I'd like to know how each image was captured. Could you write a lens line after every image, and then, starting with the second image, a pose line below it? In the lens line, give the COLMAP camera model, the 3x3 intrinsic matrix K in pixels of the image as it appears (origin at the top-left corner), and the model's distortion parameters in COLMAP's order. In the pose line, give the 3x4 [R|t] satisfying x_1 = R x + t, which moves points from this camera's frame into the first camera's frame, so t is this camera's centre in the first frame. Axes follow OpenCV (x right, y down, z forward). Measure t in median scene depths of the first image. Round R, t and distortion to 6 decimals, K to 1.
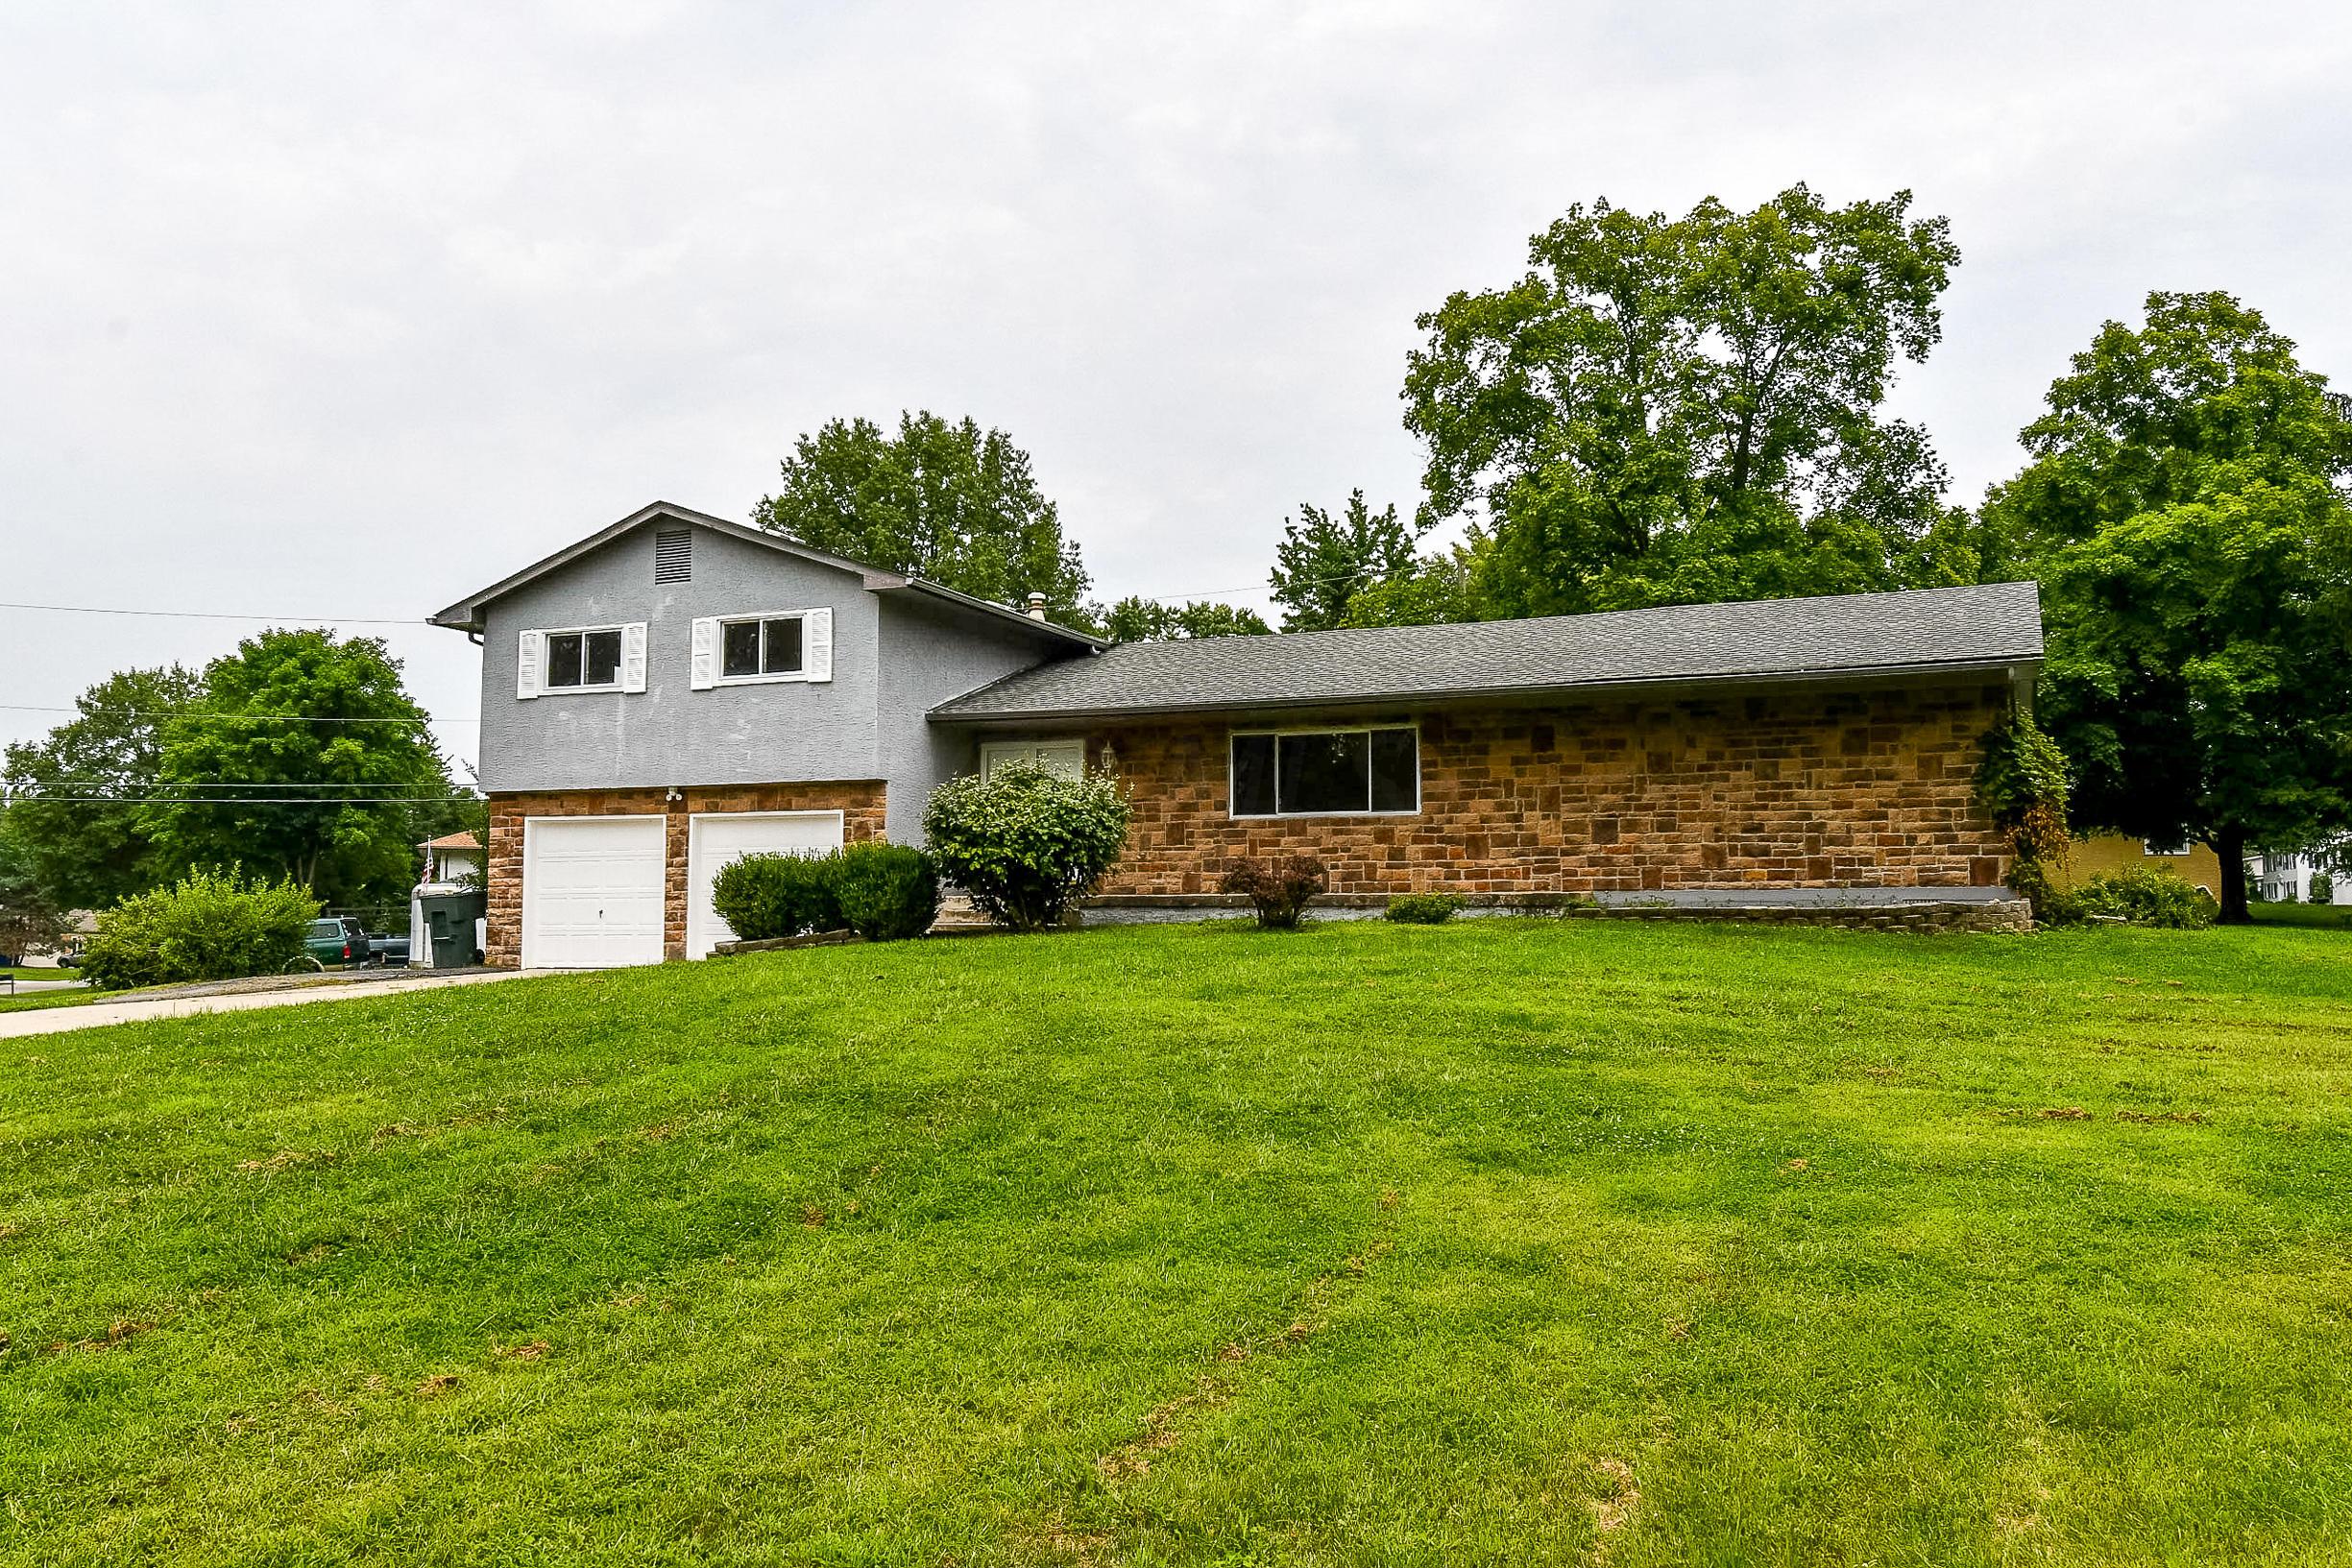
lens RADIAL K [[1963.0, 0, 1176.0], [0, 1963.0, 784.0], [0, 0, 1]] dist [-0.000496, -0.000364]
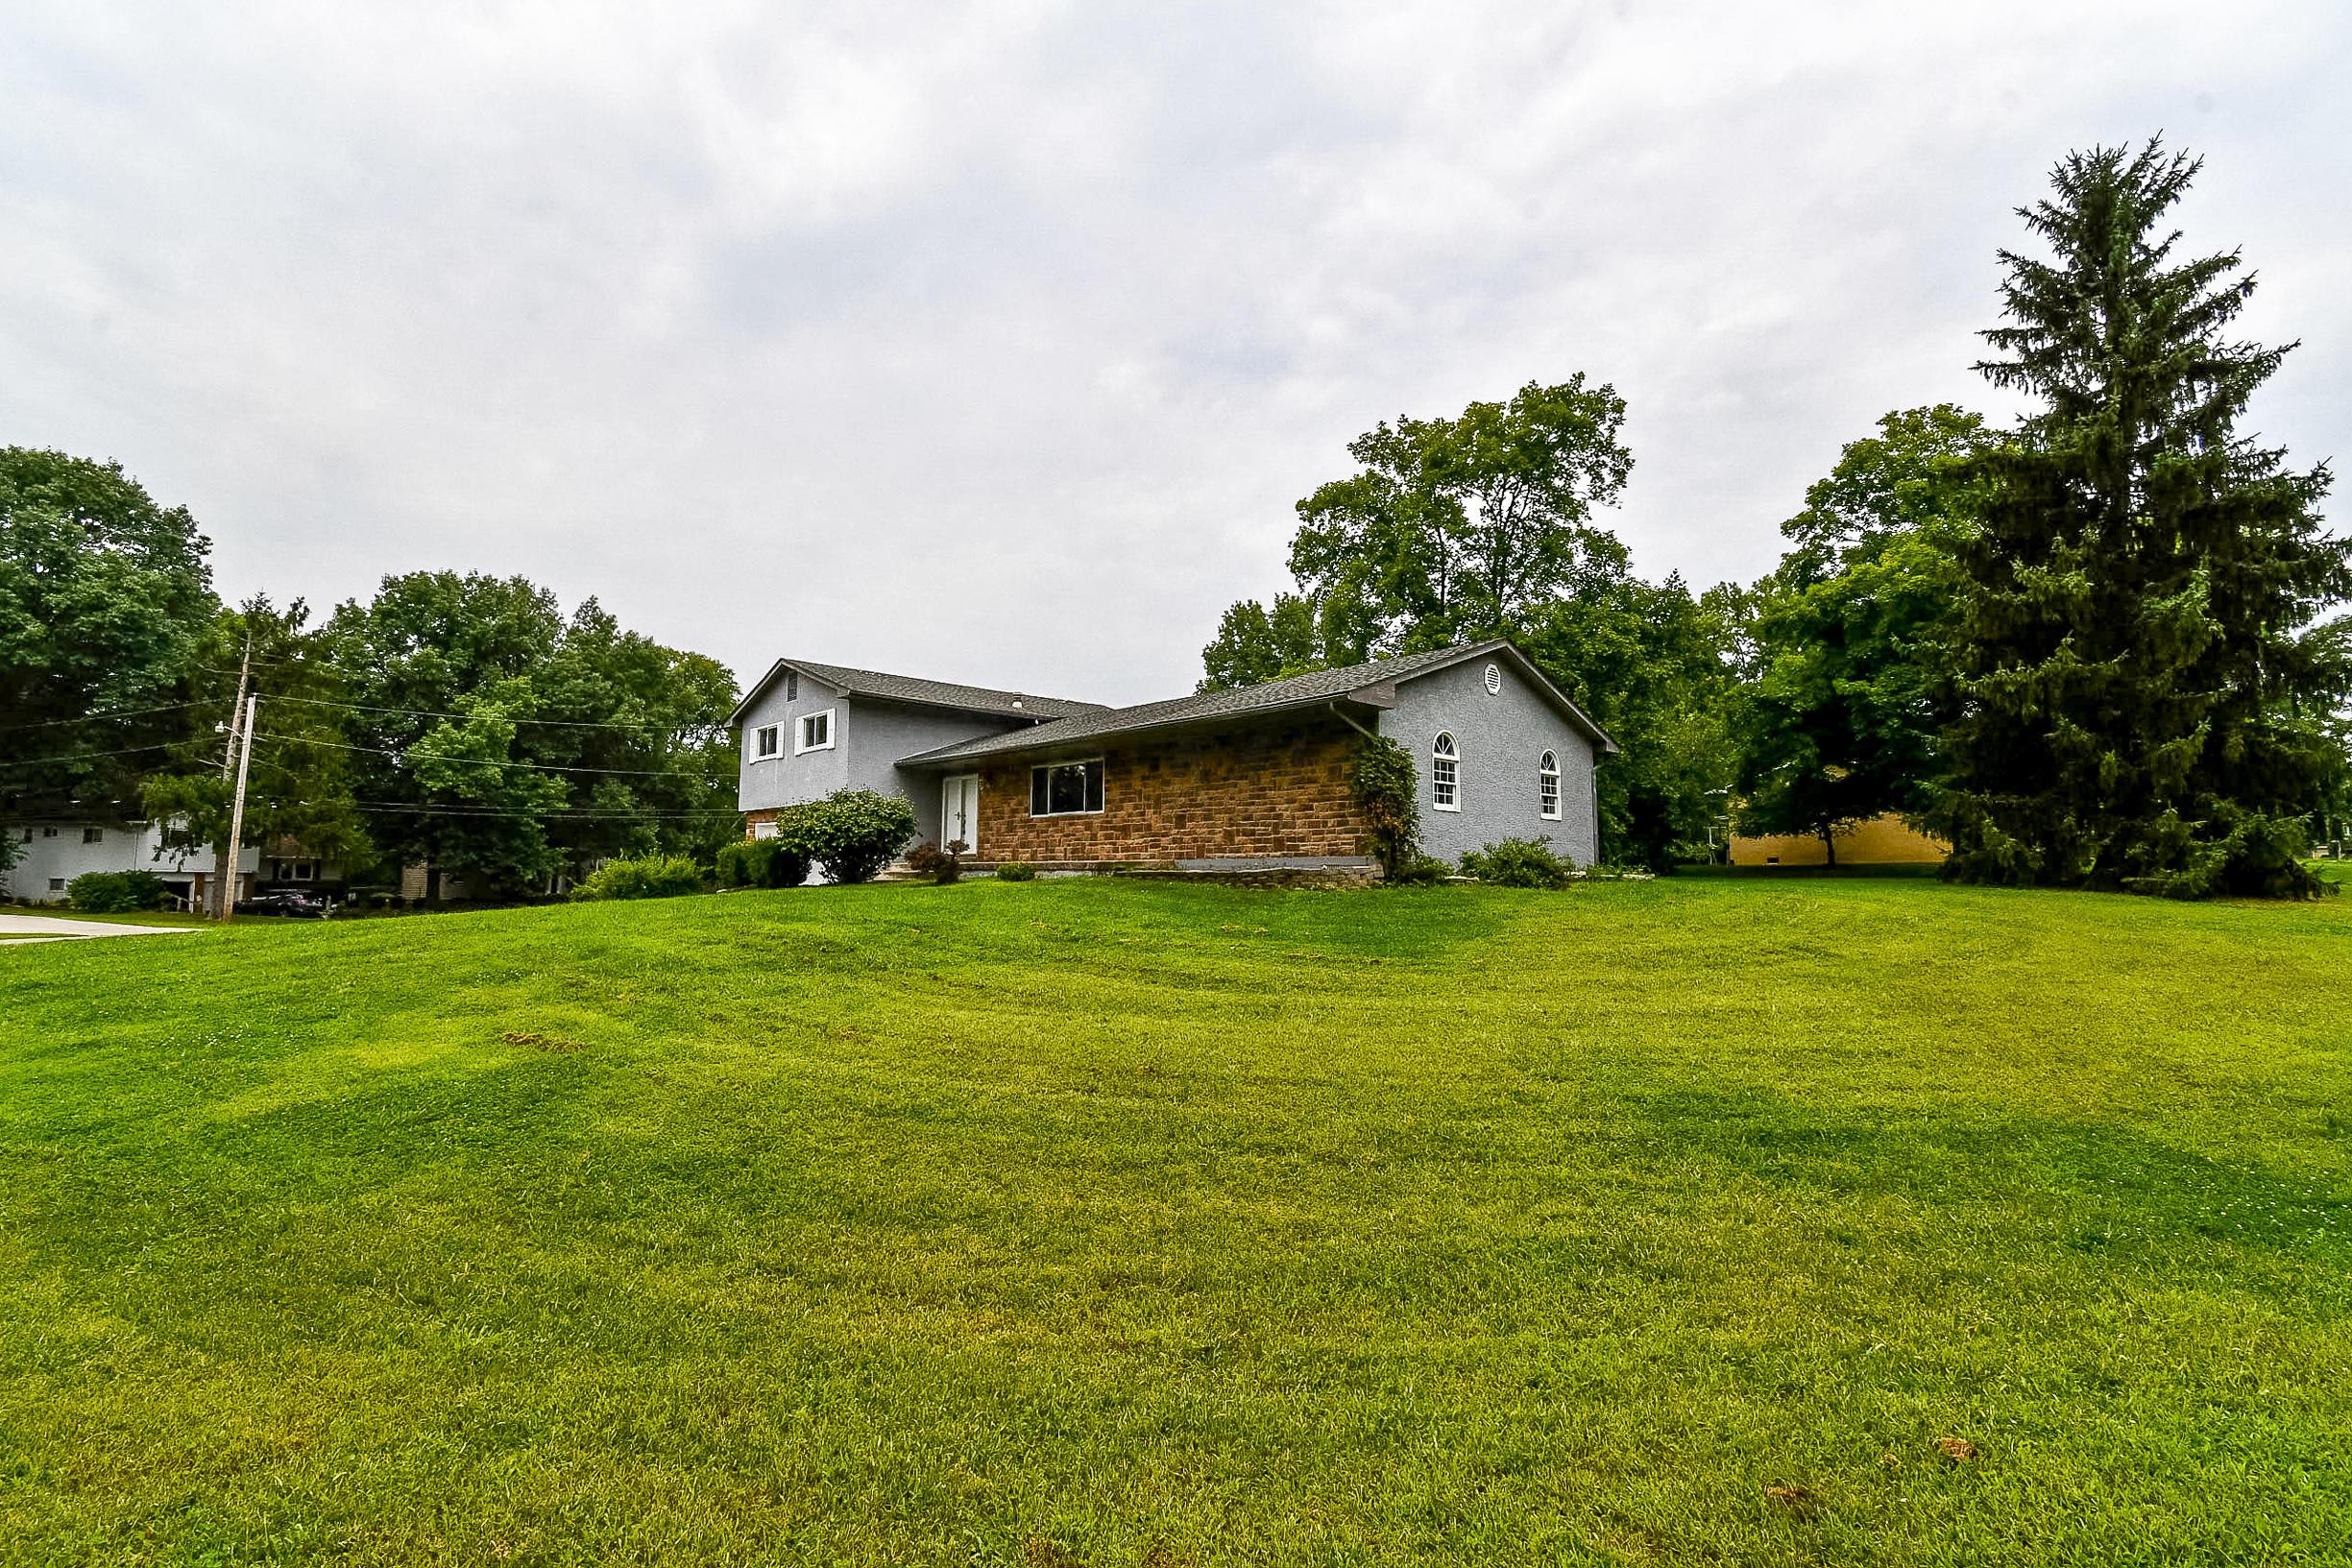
lens RADIAL K [[1056.6, 0, 1161.1], [0, 1056.6, 775.4], [0, 0, 1]] dist [0.002299, -0.012891]
pose [[0.916609, -0.037155, -0.398055, 0.511254], [0.030182, 0.999262, -0.023772, 0.006684], [0.398644, 0.009776, 0.917054, 0.206564]]
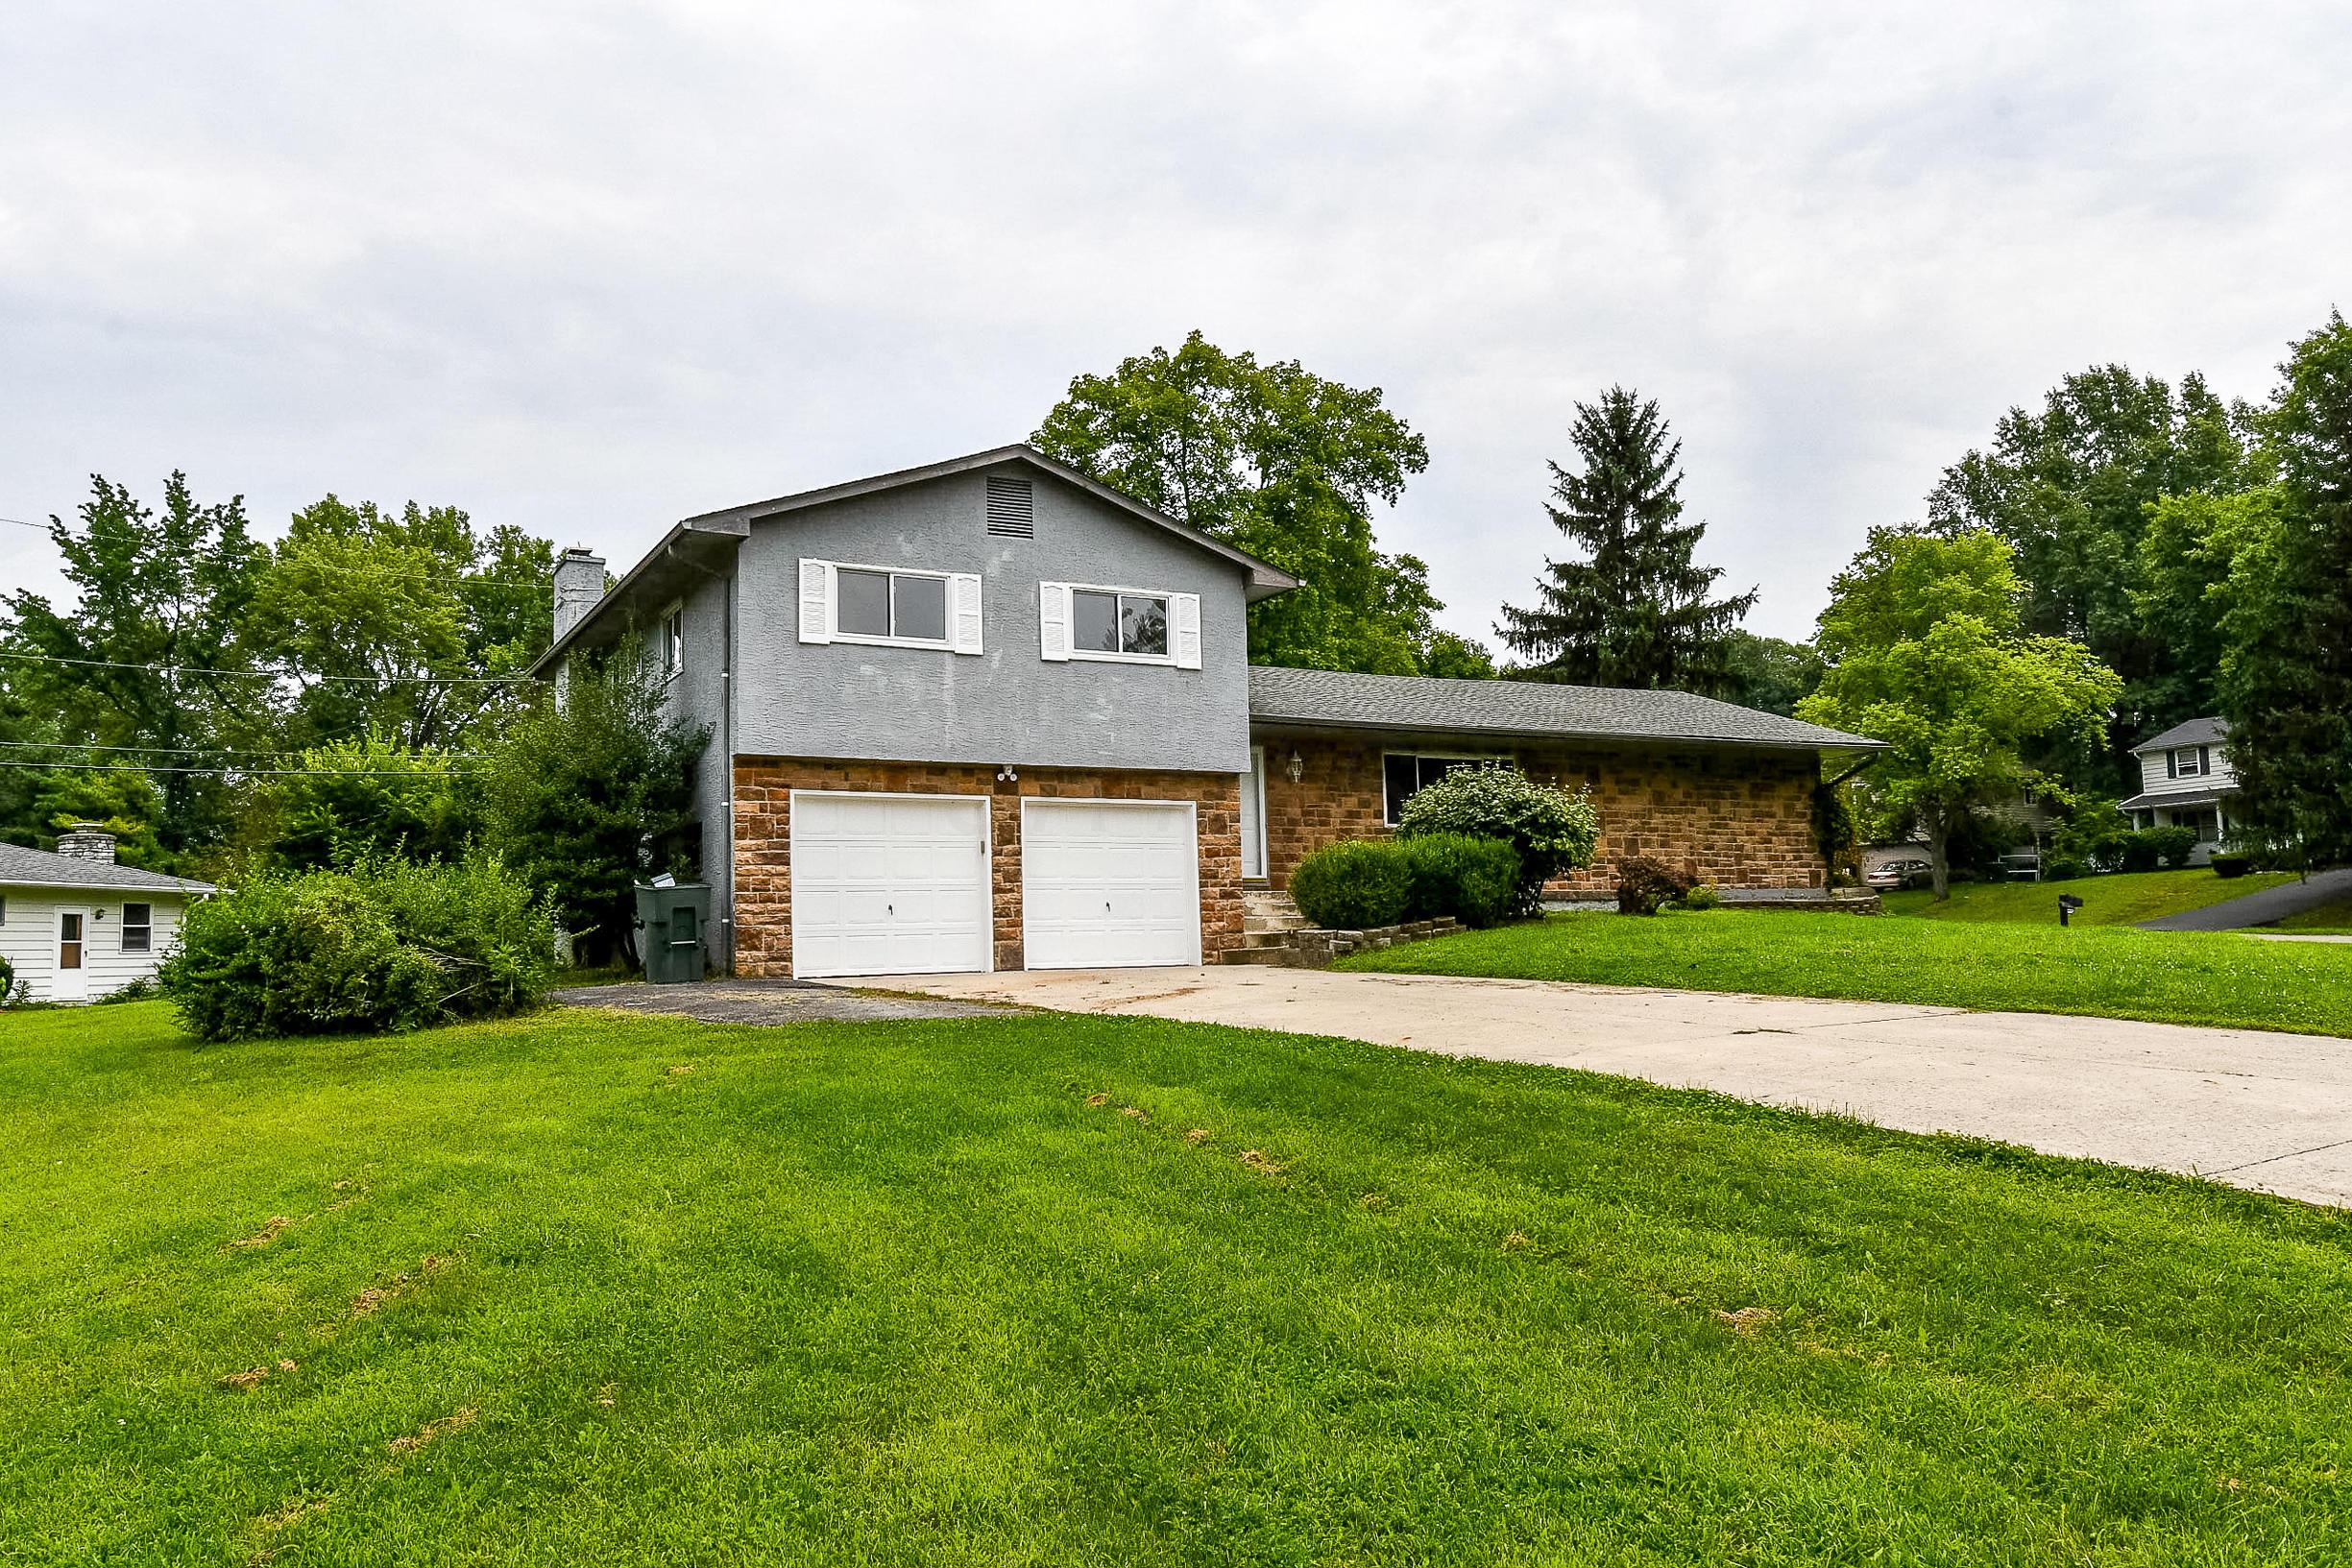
lens RADIAL K [[1741.5, 0, 1176.0], [0, 1741.5, 784.0], [0, 0, 1]] dist [0.005252, 0.002784]
pose [[0.608647, 0.059154, 0.791233, -0.878126], [-0.037959, 0.998246, -0.045431, 0.045109], [-0.792532, -0.002383, 0.609825, 0.485274]]
